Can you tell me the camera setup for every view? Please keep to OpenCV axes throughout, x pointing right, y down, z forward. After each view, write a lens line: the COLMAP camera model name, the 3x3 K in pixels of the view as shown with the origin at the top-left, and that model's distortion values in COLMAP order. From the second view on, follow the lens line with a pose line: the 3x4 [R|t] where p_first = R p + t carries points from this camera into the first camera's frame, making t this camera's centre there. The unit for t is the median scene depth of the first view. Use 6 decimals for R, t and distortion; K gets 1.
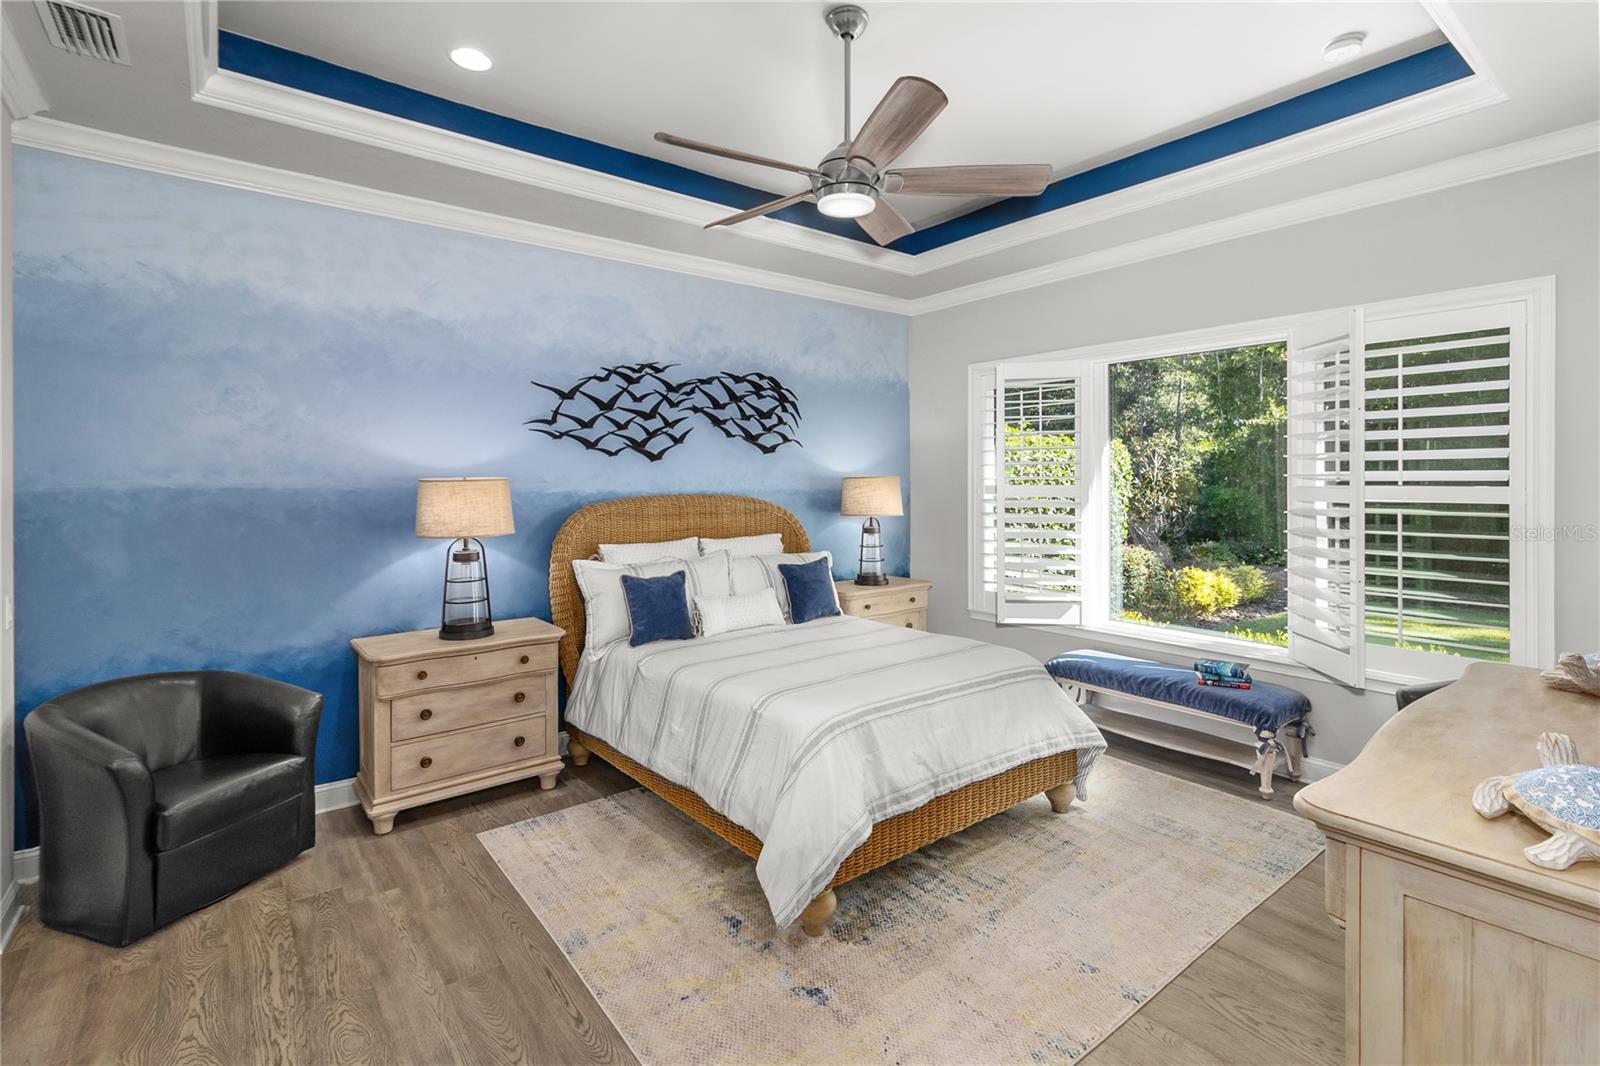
lens RADIAL K [[751.5, 0, 804.9], [0, 751.5, 476.8], [0, 0, 1]] dist [0.008142, -0.002727]
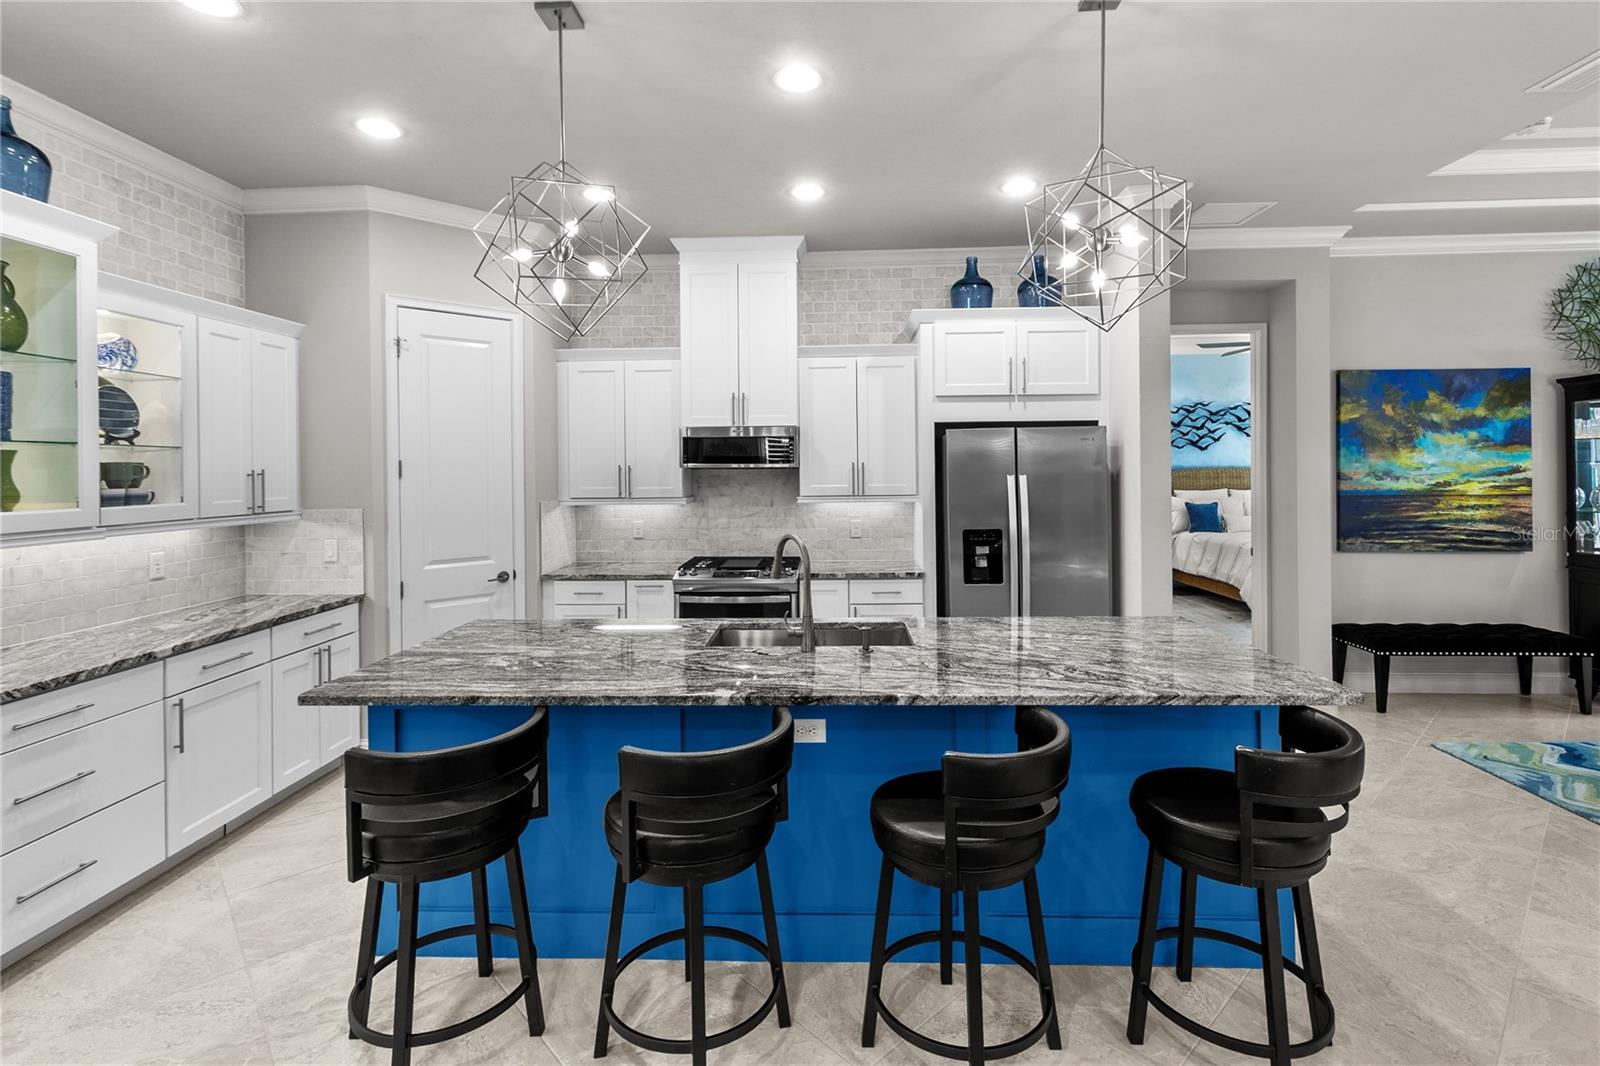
lens RADIAL K [[751.5, 0, 804.1], [0, 751.5, 470.9], [0, 0, 1]] dist [0.008142, -0.002727]
pose [[0.756770, -0.005768, -0.653656, 0.315665], [0.011803, 0.999919, 0.004840, 0.011343], [0.653575, -0.011378, 0.756776, -1.250424]]
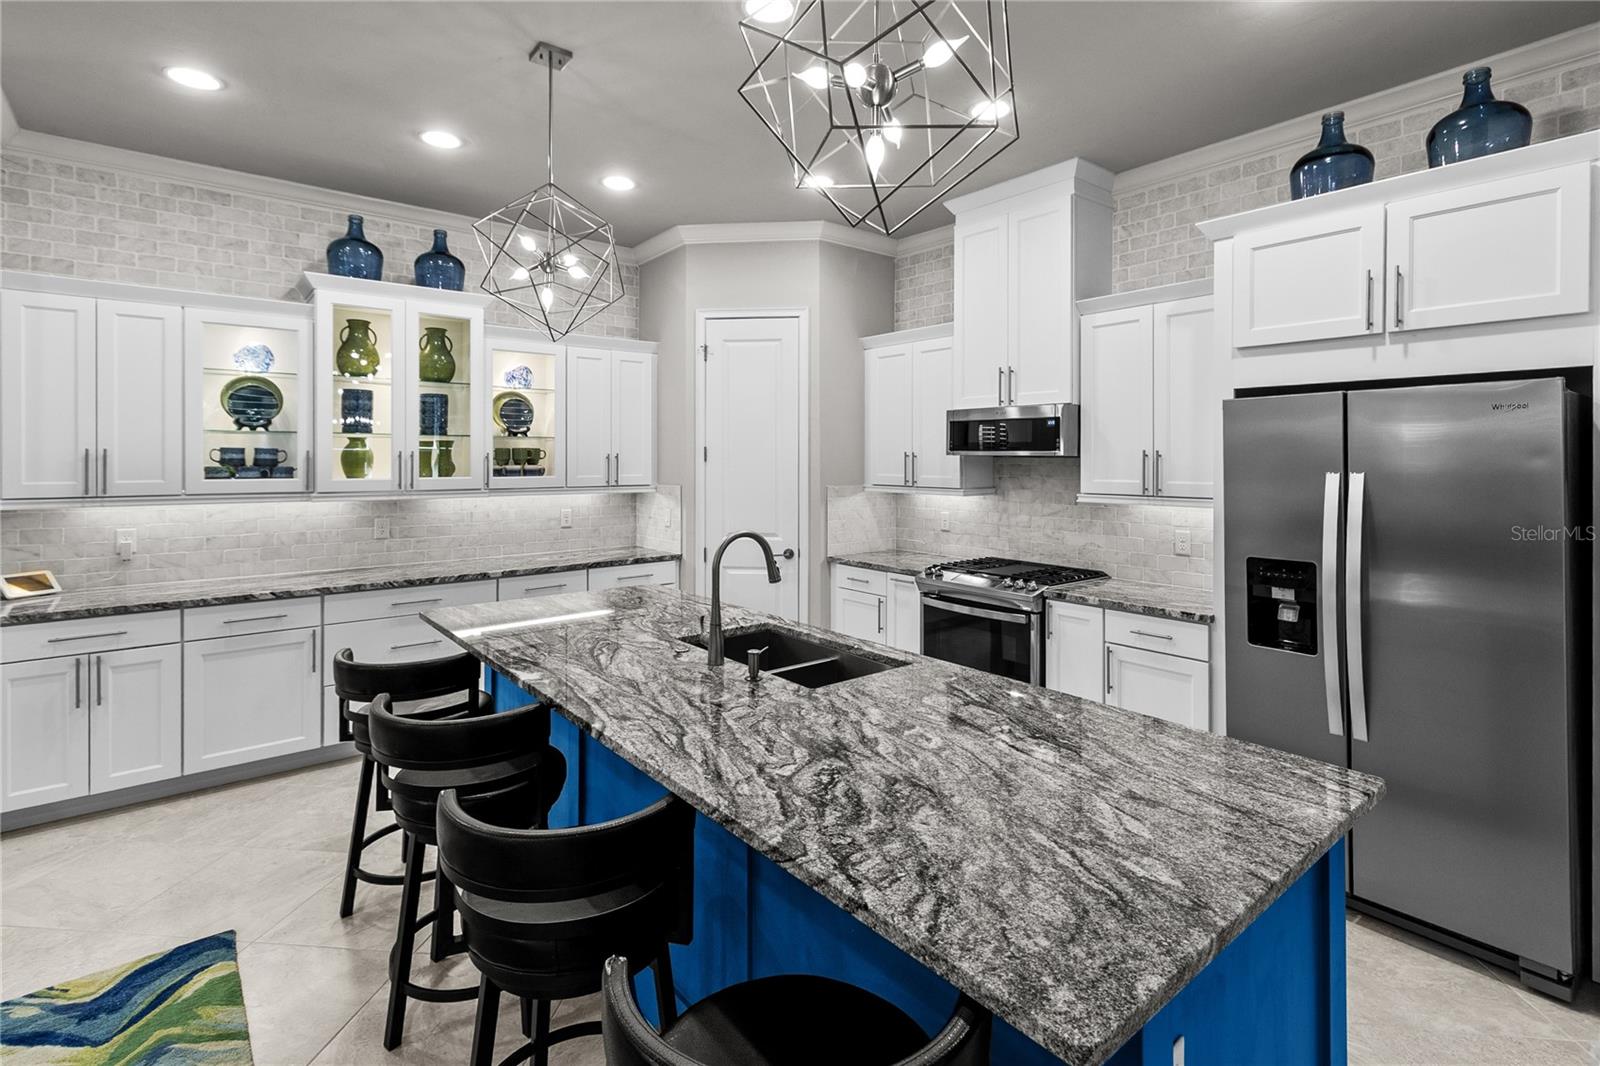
lens RADIAL K [[751.5, 0, 805.8], [0, 751.5, 471.4], [0, 0, 1]] dist [0.008142, -0.002727]
pose [[0.009126, 0.018069, -0.999795, 0.445737], [0.000616, 0.999836, 0.018076, 0.012824], [0.999958, -0.000781, 0.009113, -0.762713]]
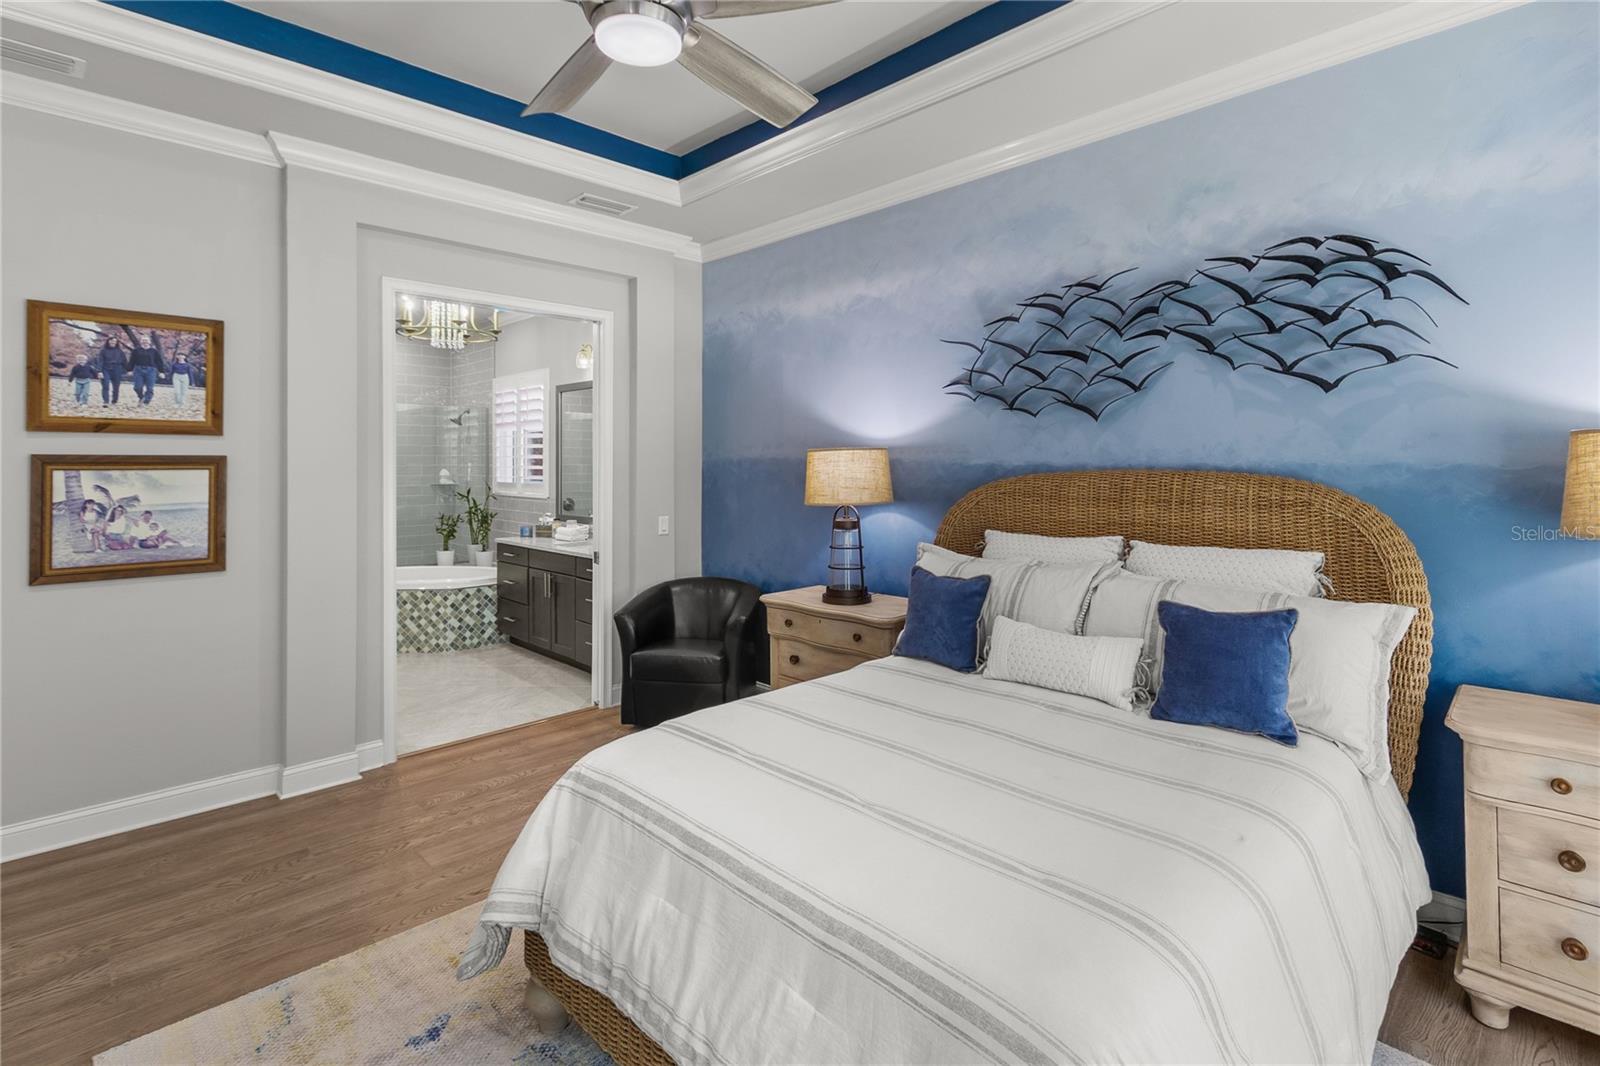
lens RADIAL K [[751.5, 0, 792.7], [0, 751.5, 450.0], [0, 0, 1]] dist [0.008142, -0.002727]
pose [[0.100901, -0.016457, -0.994760, 0.469175], [0.006310, 0.999854, -0.015901, 0.016332], [0.994876, -0.004673, 0.100990, 0.675460]]
